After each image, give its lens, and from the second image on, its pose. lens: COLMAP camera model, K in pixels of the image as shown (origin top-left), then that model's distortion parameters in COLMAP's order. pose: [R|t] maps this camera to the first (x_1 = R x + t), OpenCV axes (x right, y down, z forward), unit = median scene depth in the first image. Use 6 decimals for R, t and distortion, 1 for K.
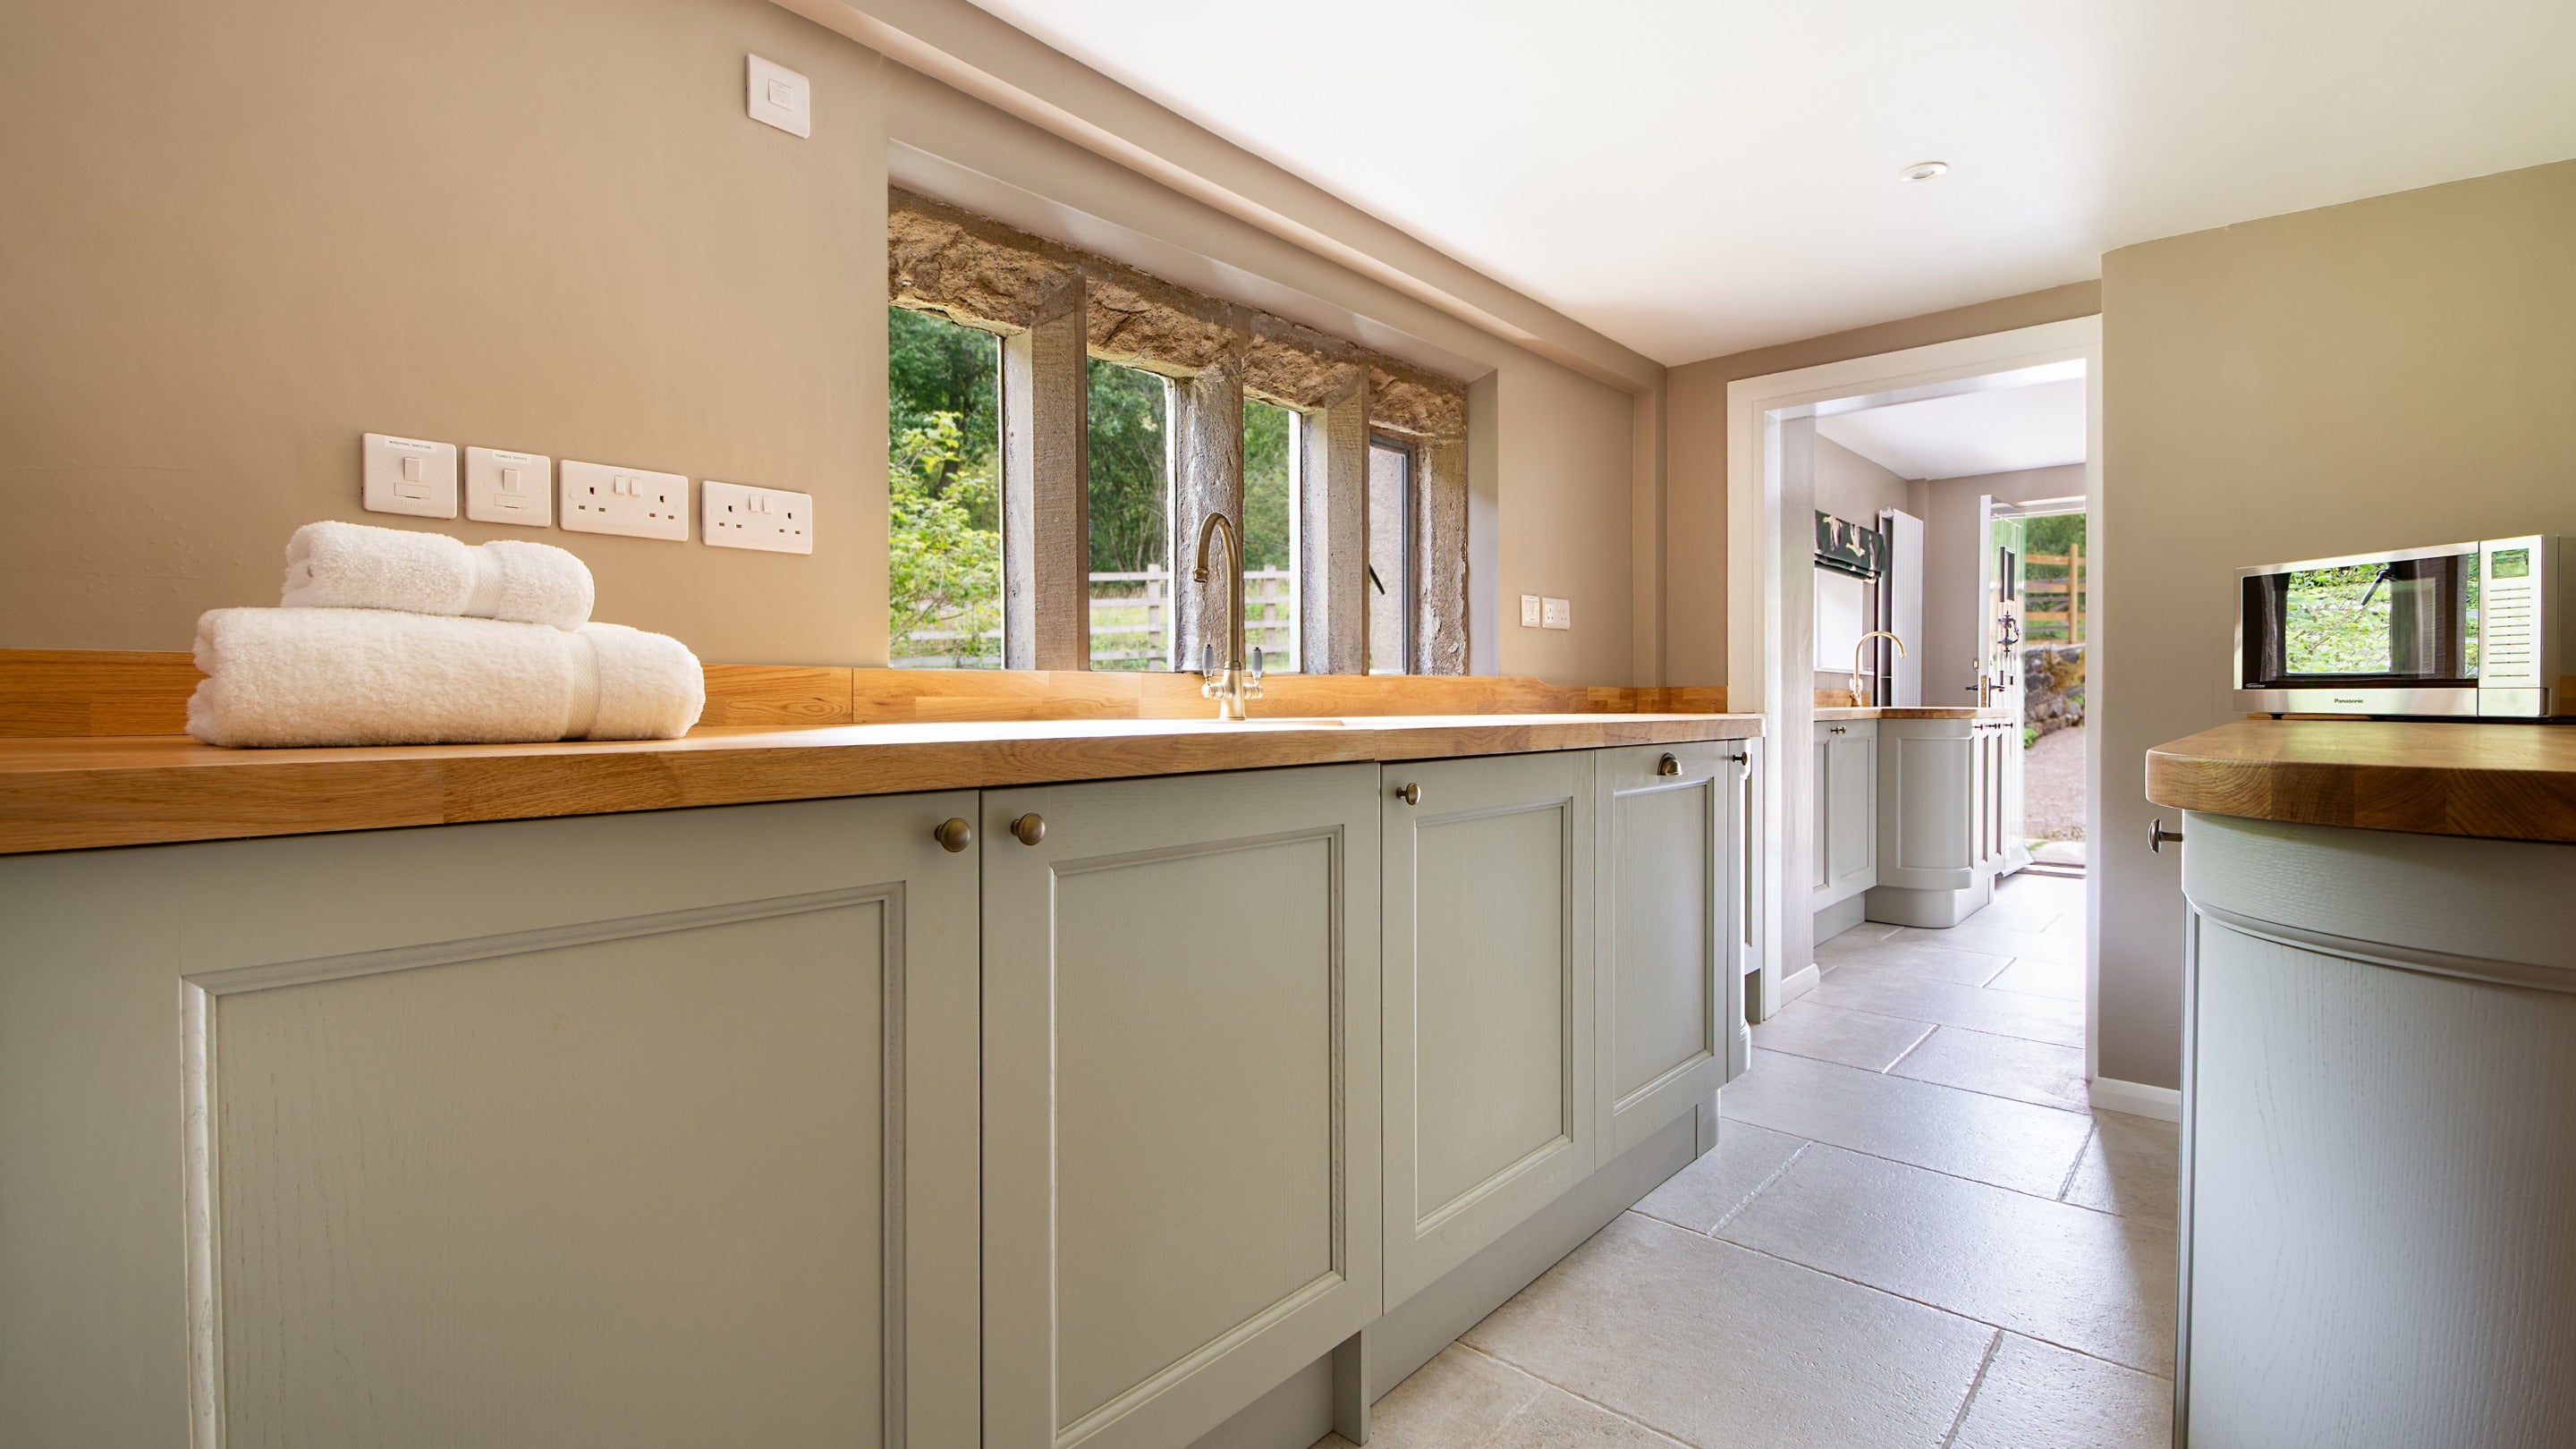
lens RADIAL K [[1130.9, 0, 1270.8], [0, 1130.9, 733.7], [0, 0, 1]] dist [0.000225, -0.000063]
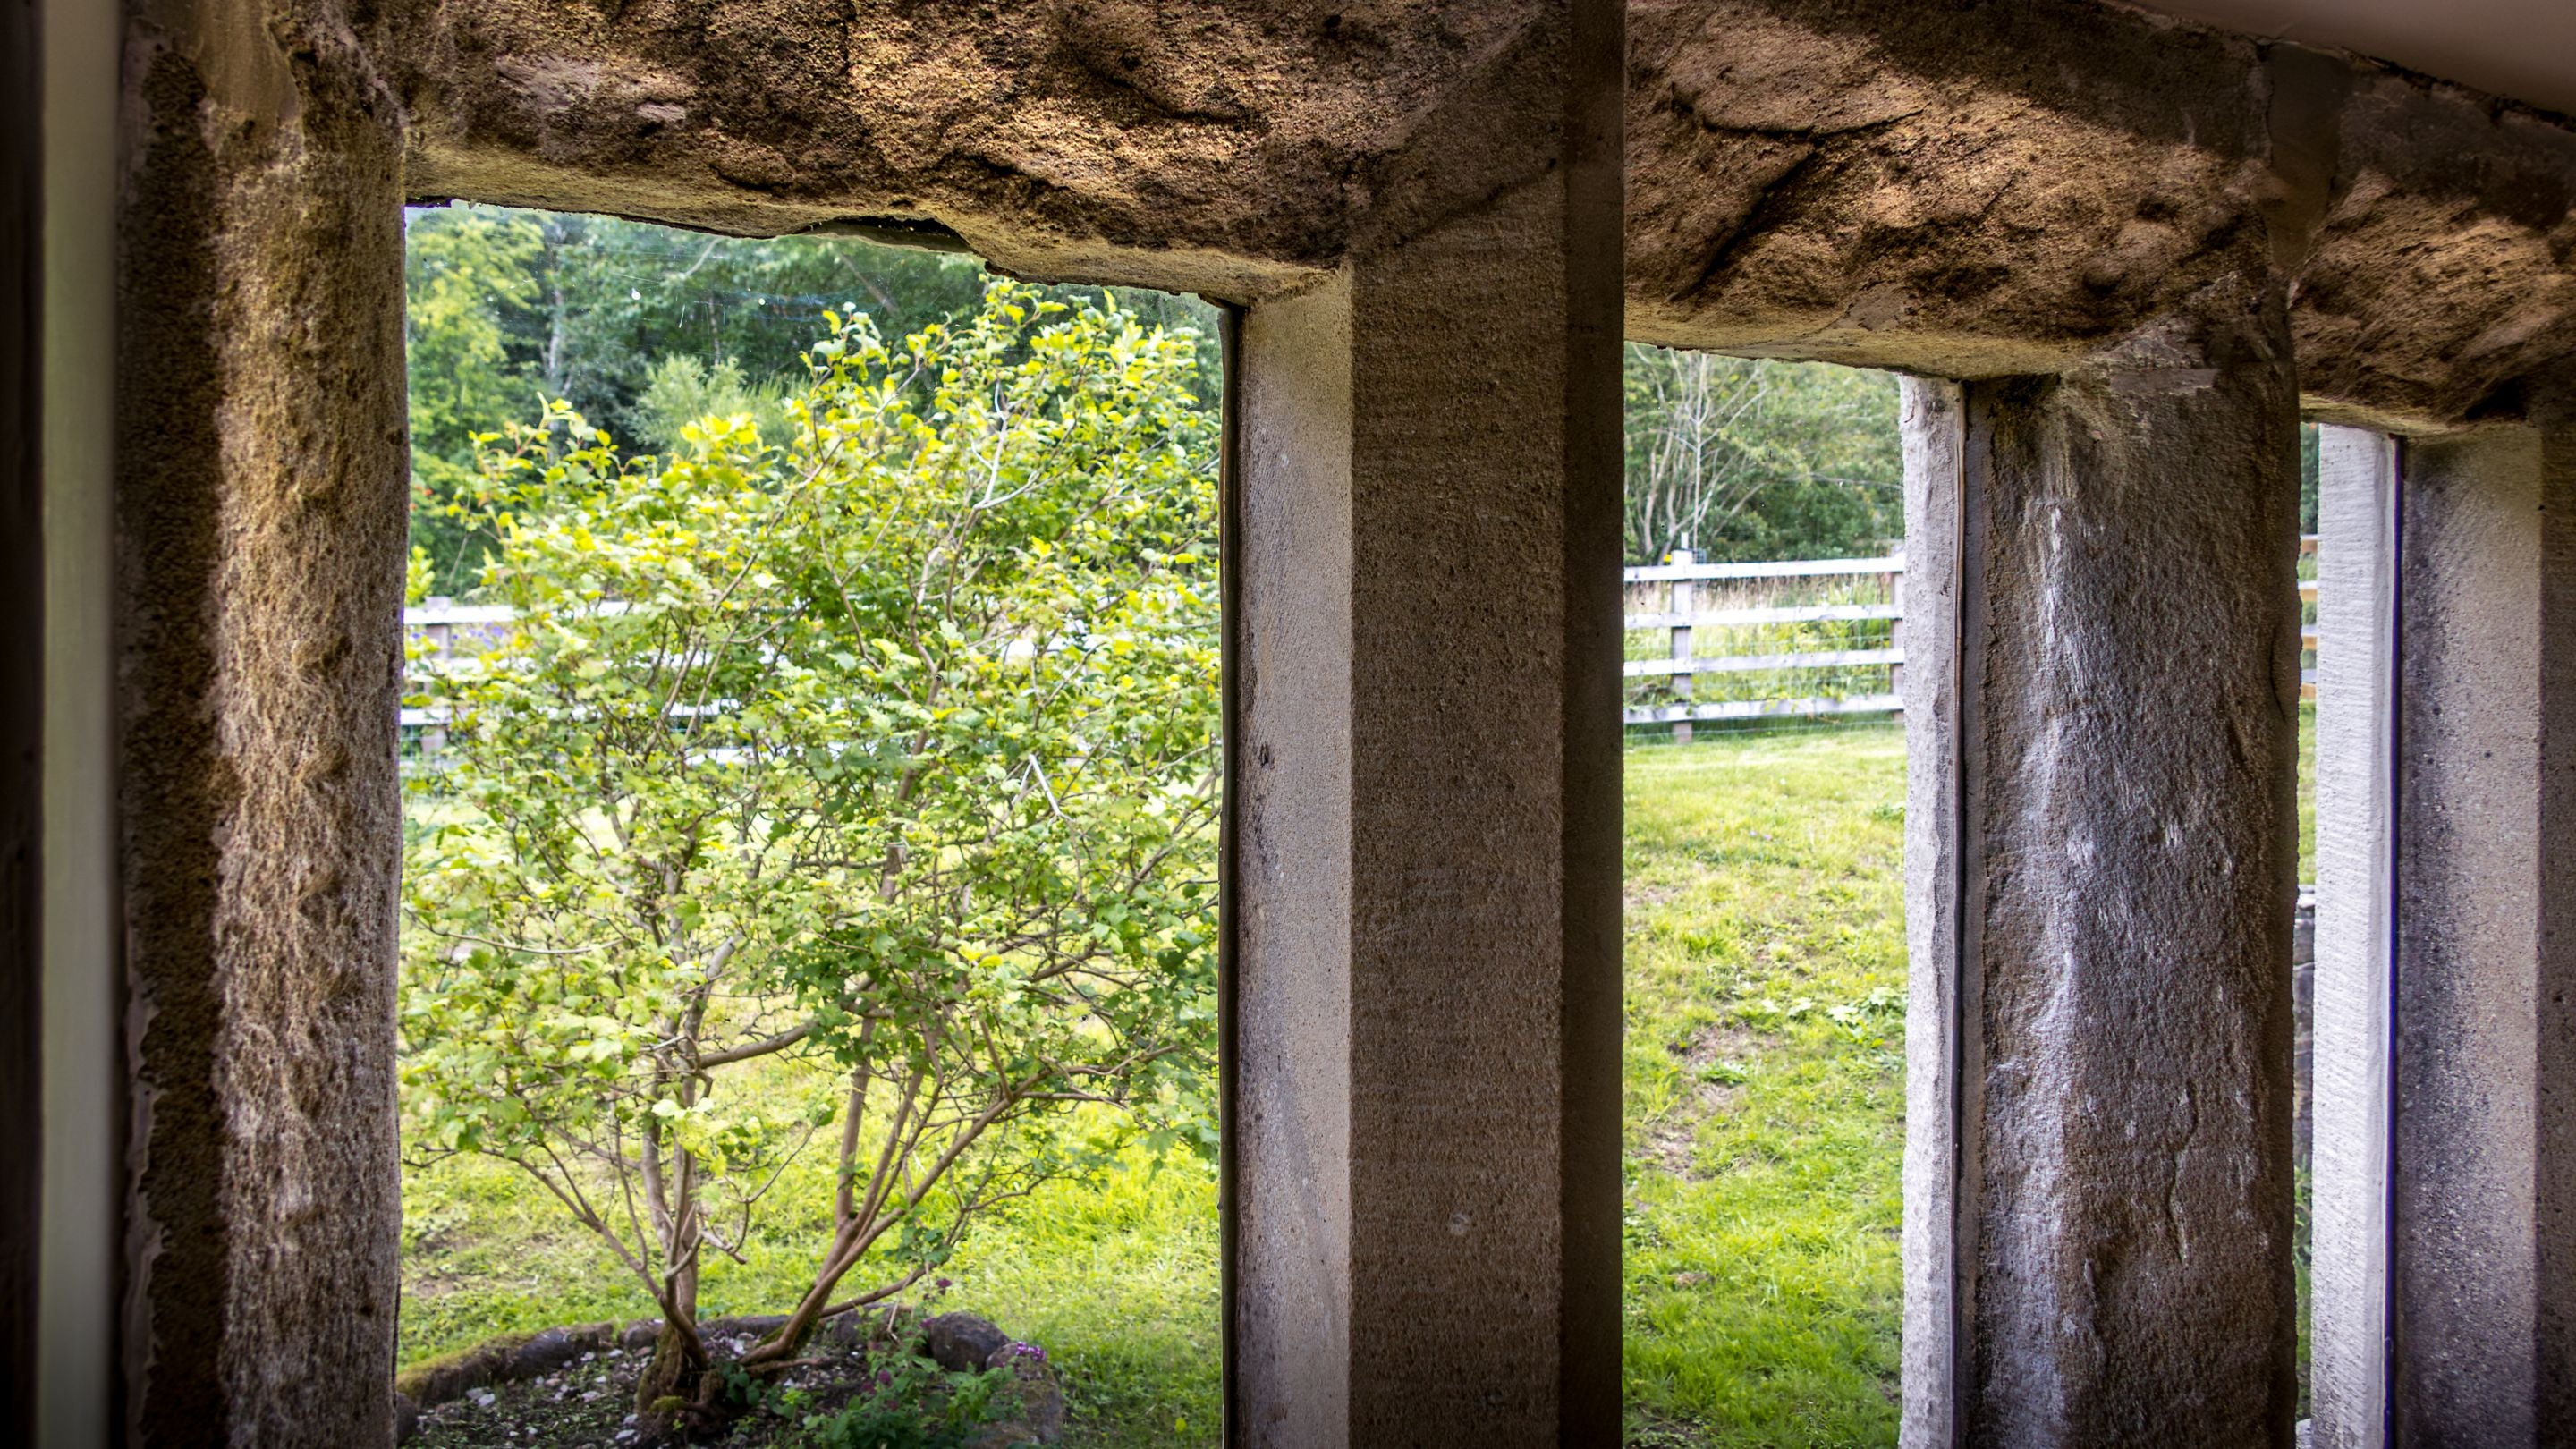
lens RADIAL K [[1648.5, 0, 1288.0], [0, 1648.5, 724.5], [0, 0, 1]] dist [-0.002781, -0.001236]
pose [[0.947724, 0.011867, -0.318869, -0.116783], [-0.014149, 0.999888, -0.004839, -0.252953], [0.318776, 0.009098, 0.947786, 0.659775]]
